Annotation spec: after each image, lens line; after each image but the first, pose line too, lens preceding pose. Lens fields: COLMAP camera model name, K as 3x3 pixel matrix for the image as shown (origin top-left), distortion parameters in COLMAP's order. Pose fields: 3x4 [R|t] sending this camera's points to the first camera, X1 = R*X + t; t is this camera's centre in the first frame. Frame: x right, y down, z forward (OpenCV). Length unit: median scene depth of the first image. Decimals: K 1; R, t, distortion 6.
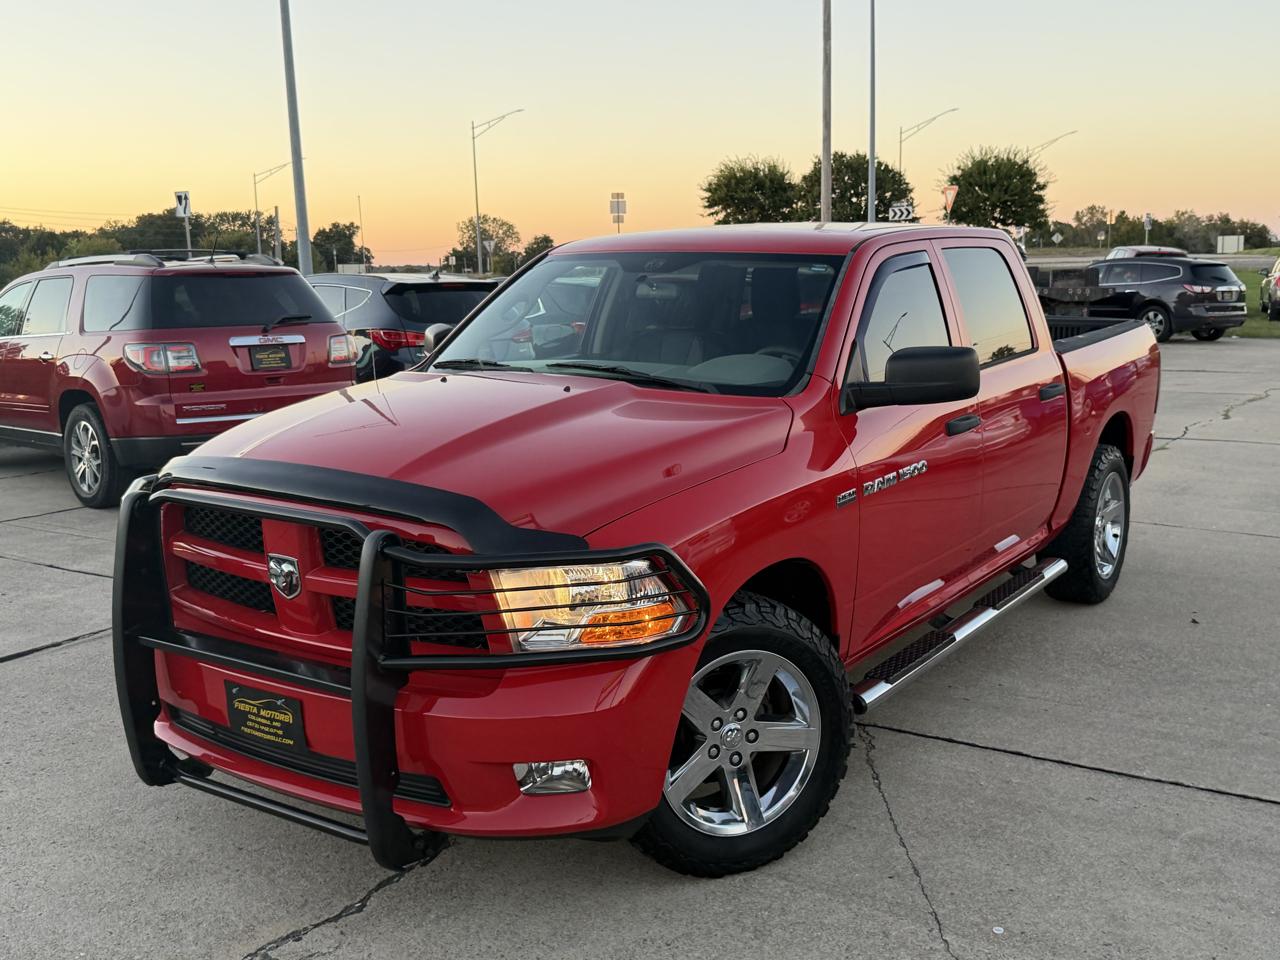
lens RADIAL K [[1305.9, 0, 652.7], [0, 1305.9, 484.6], [0, 0, 1]] dist [0.038570, 0.000000]
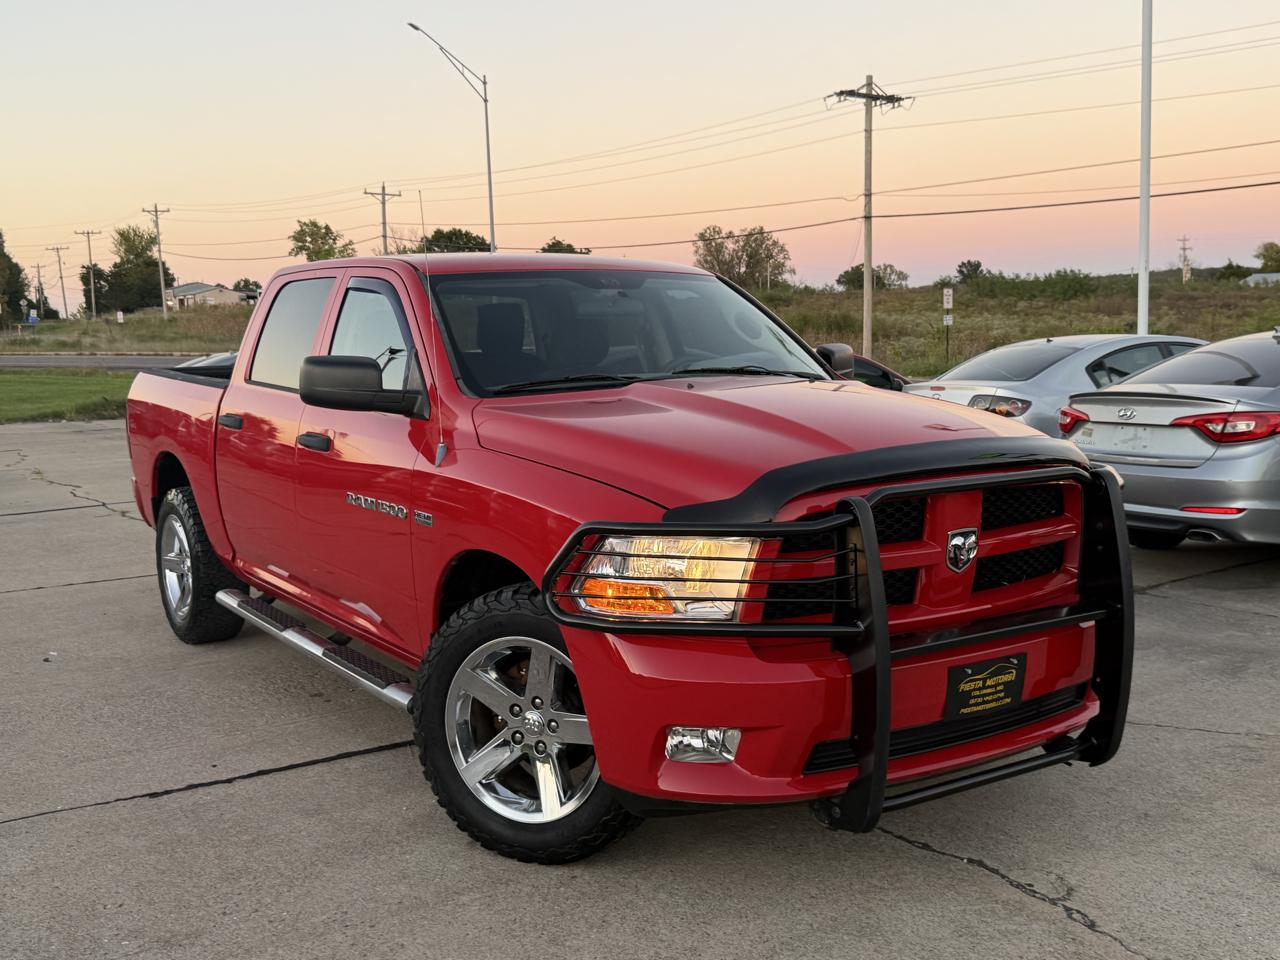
lens RADIAL K [[1305.9, 0, 631.6], [0, 1305.9, 468.0], [0, 0, 1]] dist [0.038570, 0.000000]
pose [[0.376885, -0.083670, 0.922473, -1.198310], [0.167779, 0.985604, 0.020849, -0.053033], [-0.910938, 0.146914, 0.385498, 0.752138]]
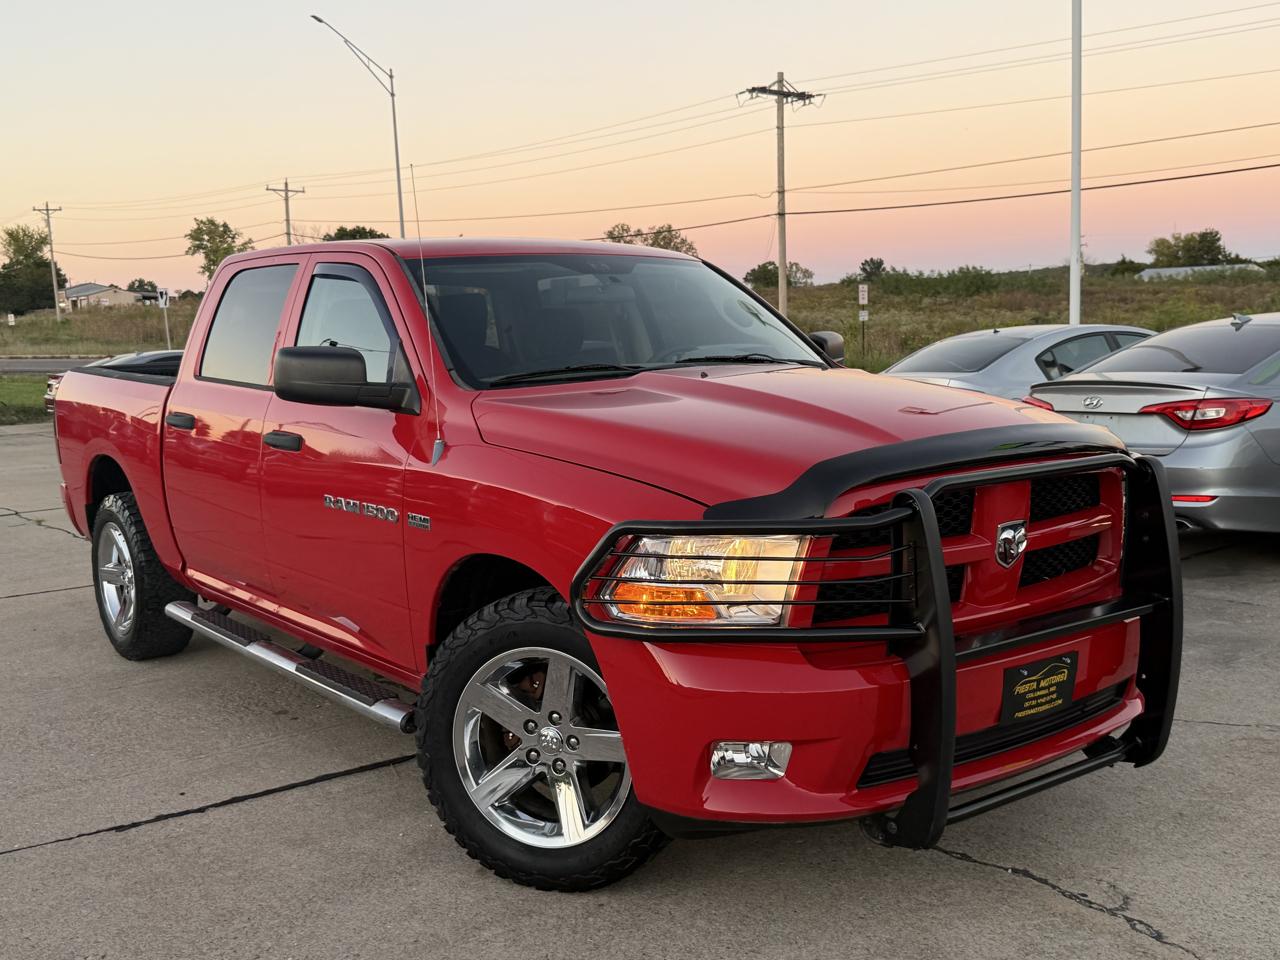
lens RADIAL K [[1305.9, 0, 637.0], [0, 1305.9, 482.7], [0, 0, 1]] dist [0.038570, 0.000000]
pose [[0.308633, -0.100492, 0.945858, -1.158312], [0.181178, 0.982408, 0.045256, -0.061964], [-0.933767, 0.157401, 0.321410, 0.851112]]
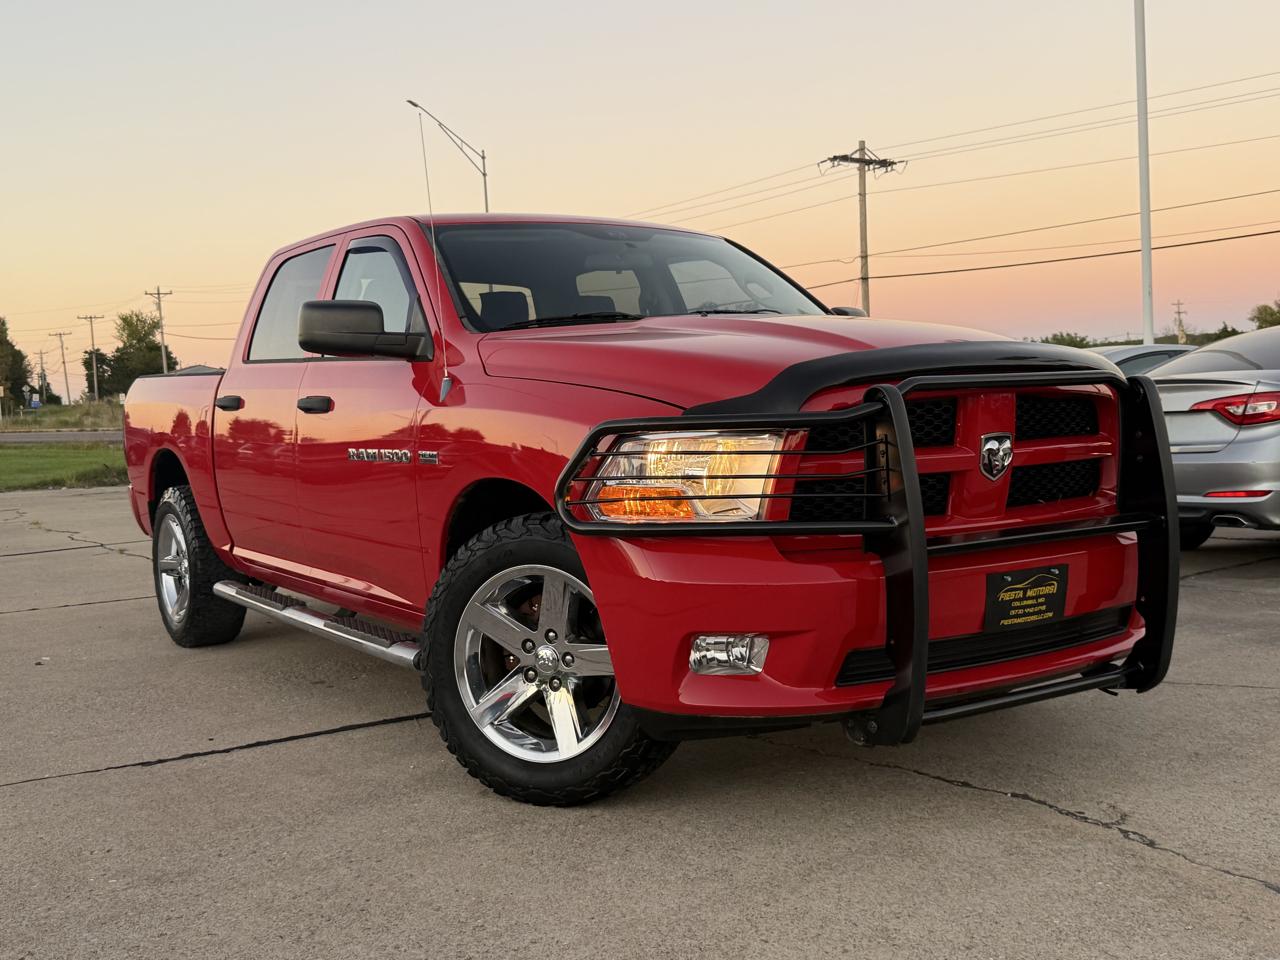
lens RADIAL K [[1305.9, 0, 634.7], [0, 1305.9, 469.1], [0, 0, 1]] dist [0.038570, 0.000000]
pose [[0.374989, -0.039580, 0.926184, -1.166771], [0.186915, 0.981797, -0.033720, 0.056252], [-0.907990, 0.185763, 0.375561, 0.796609]]
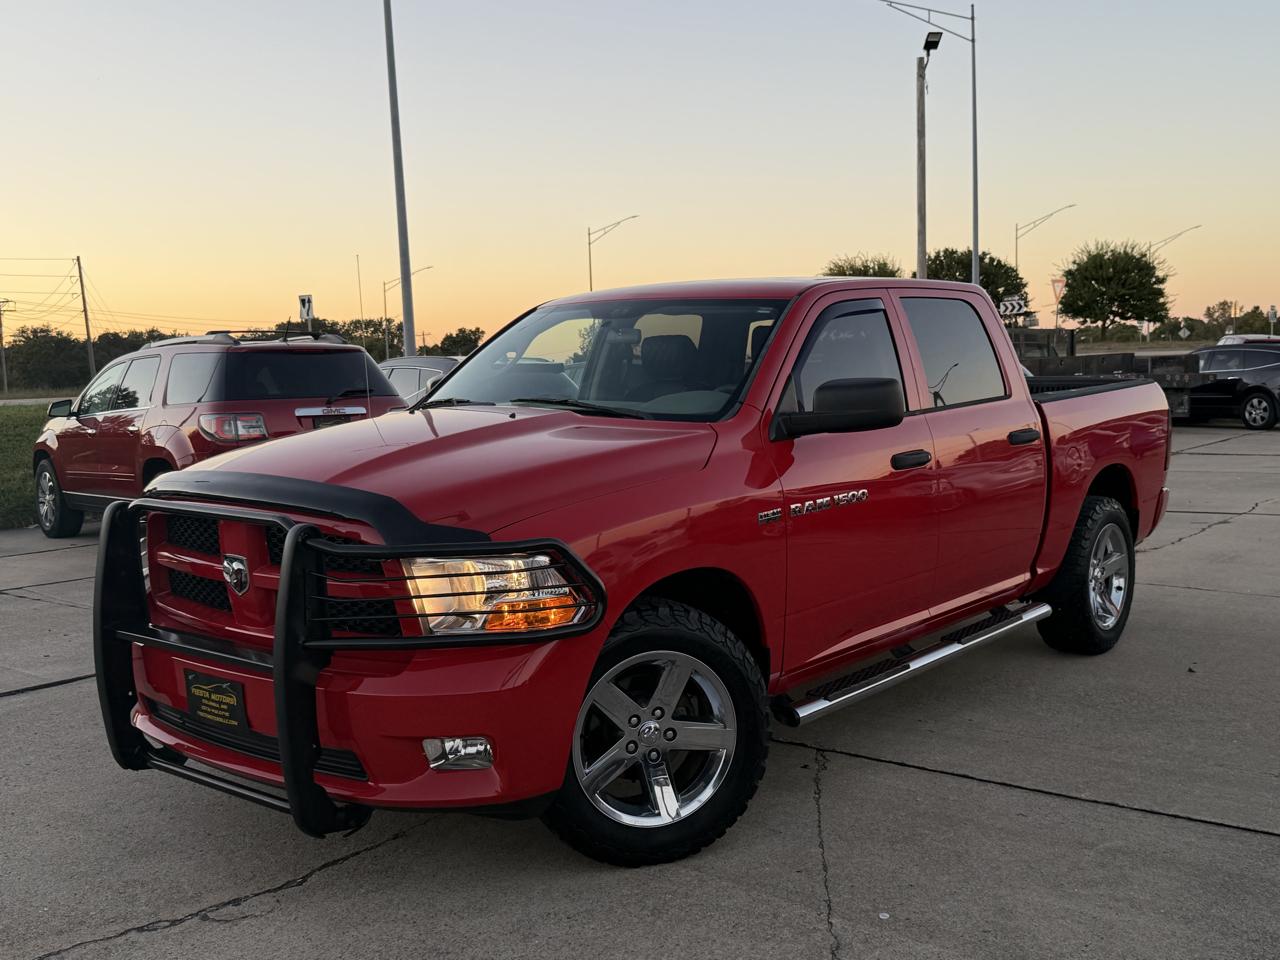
lens RADIAL K [[1305.9, 0, 646.0], [0, 1305.9, 491.8], [0, 0, 1]] dist [0.038570, 0.000000]
pose [[0.995441, 0.000282, -0.095376, 0.156087], [-0.006995, 0.997518, -0.070057, 0.068730], [0.095119, 0.070405, 0.992973, -0.072513]]
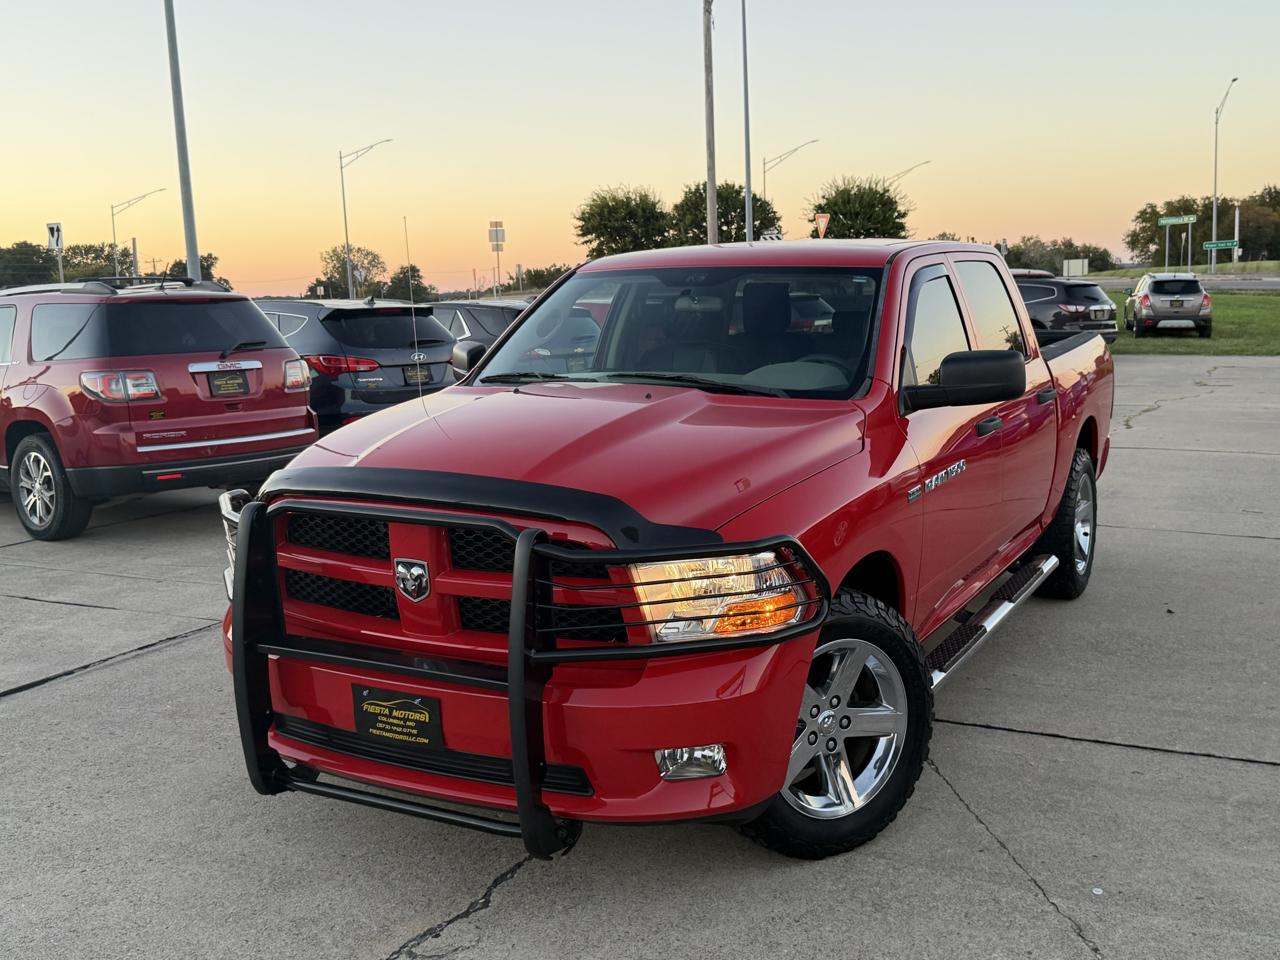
lens RADIAL K [[1305.9, 0, 640.6], [0, 1305.9, 463.2], [0, 0, 1]] dist [0.038570, 0.000000]
pose [[0.995686, -0.023432, 0.089781, -0.174533], [0.026739, 0.999001, -0.035806, 0.018235], [-0.088852, 0.038053, 0.995318, -0.037976]]
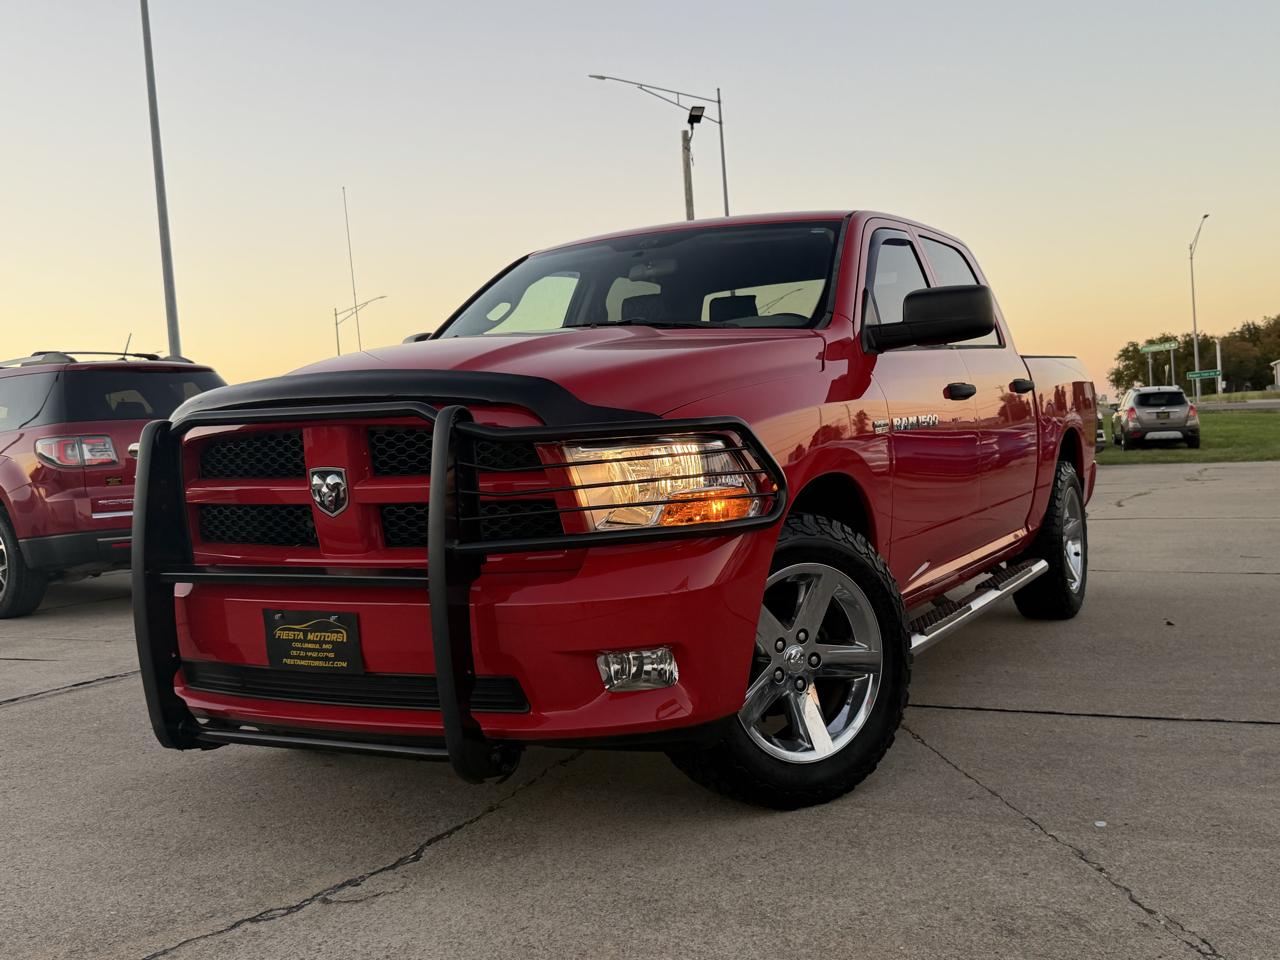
lens RADIAL K [[1305.9, 0, 641.5], [0, 1305.9, 482.7], [0, 0, 1]] dist [0.038570, 0.000000]
pose [[0.994446, -0.042357, 0.096345, -0.134808], [0.055271, 0.989221, -0.135595, 0.184339], [-0.089564, 0.140167, 0.986069, 0.049556]]
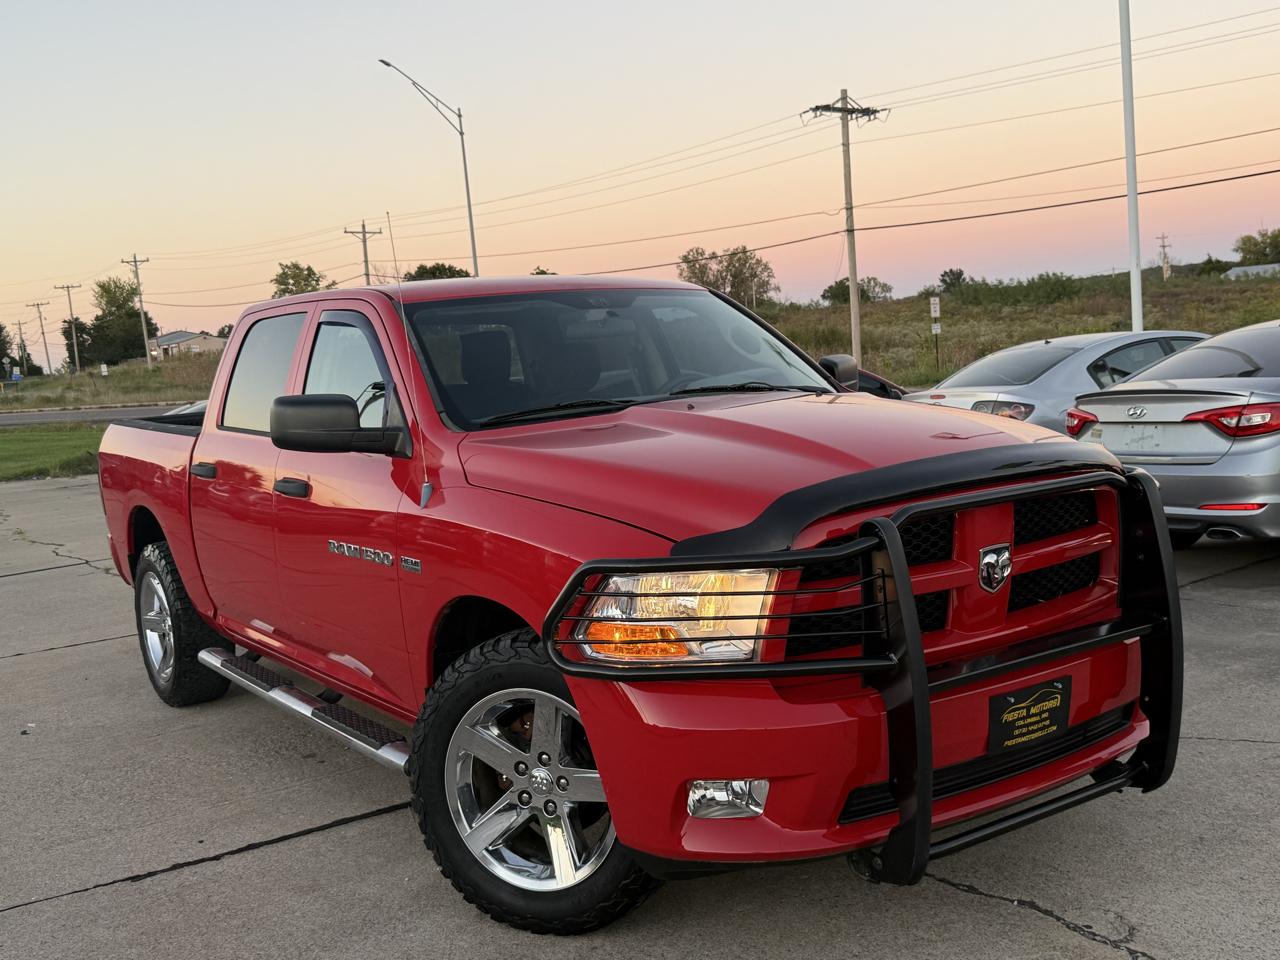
lens RADIAL K [[1305.9, 0, 651.5], [0, 1305.9, 482.5], [0, 0, 1]] dist [0.038570, 0.000000]
pose [[0.354959, -0.096303, 0.929908, -1.129498], [0.220796, 0.975177, 0.016710, -0.055704], [-0.908434, 0.199389, 0.367412, 0.783569]]
